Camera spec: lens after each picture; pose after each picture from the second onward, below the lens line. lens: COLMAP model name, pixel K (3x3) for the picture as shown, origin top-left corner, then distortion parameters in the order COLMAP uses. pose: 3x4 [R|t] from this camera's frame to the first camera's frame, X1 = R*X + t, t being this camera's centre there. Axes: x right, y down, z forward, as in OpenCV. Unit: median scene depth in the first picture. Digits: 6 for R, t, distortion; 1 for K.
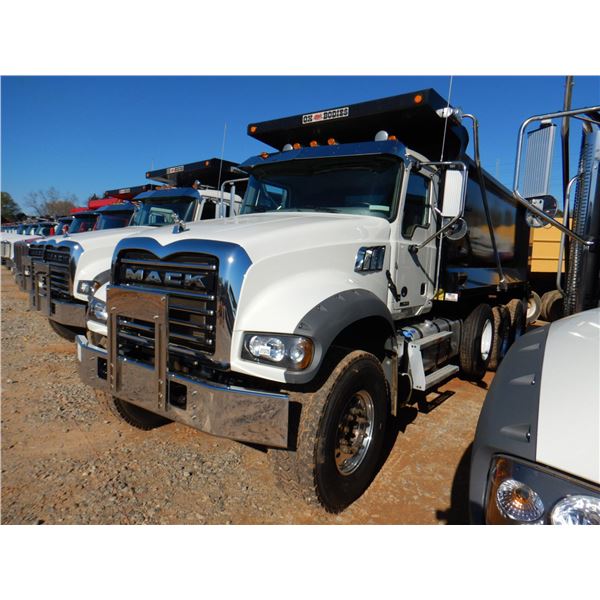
lens RADIAL K [[427.2, 0, 302.1], [0, 427.2, 296.5], [0, 0, 1]] dist [-0.004105, -0.002429]
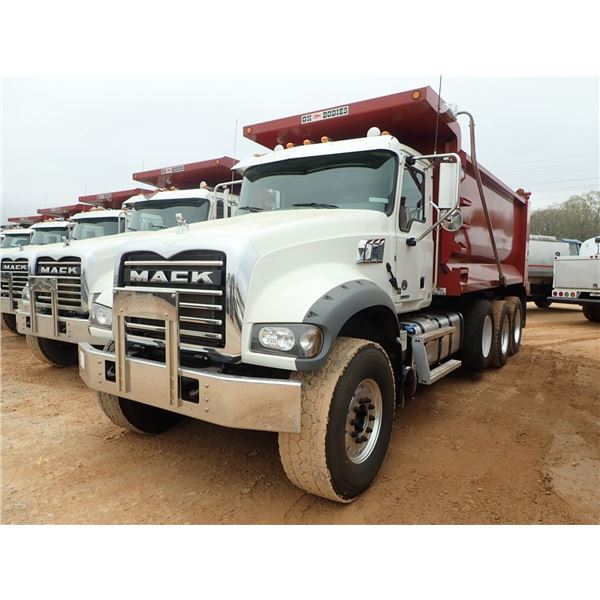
lens RADIAL K [[451.3, 0, 300.0], [0, 451.3, 300.0], [0, 0, 1]] dist [-0.003920, -0.000524]
pose [[0.998836, -0.044278, 0.019159, -0.033241], [0.044675, 0.998785, -0.020789, 0.041500], [-0.018215, 0.021620, 0.999600, -0.066061]]
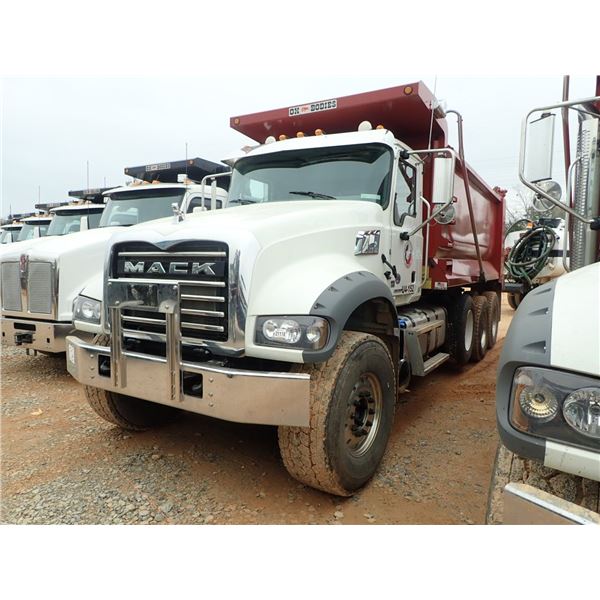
lens RADIAL K [[451.3, 0, 300.0], [0, 451.3, 300.0], [0, 0, 1]] dist [-0.003920, -0.000524]
pose [[0.995594, -0.043463, 0.083088, -0.097555], [0.044542, 0.998945, -0.011167, 0.047799], [-0.082515, 0.014819, 0.996480, -0.052877]]
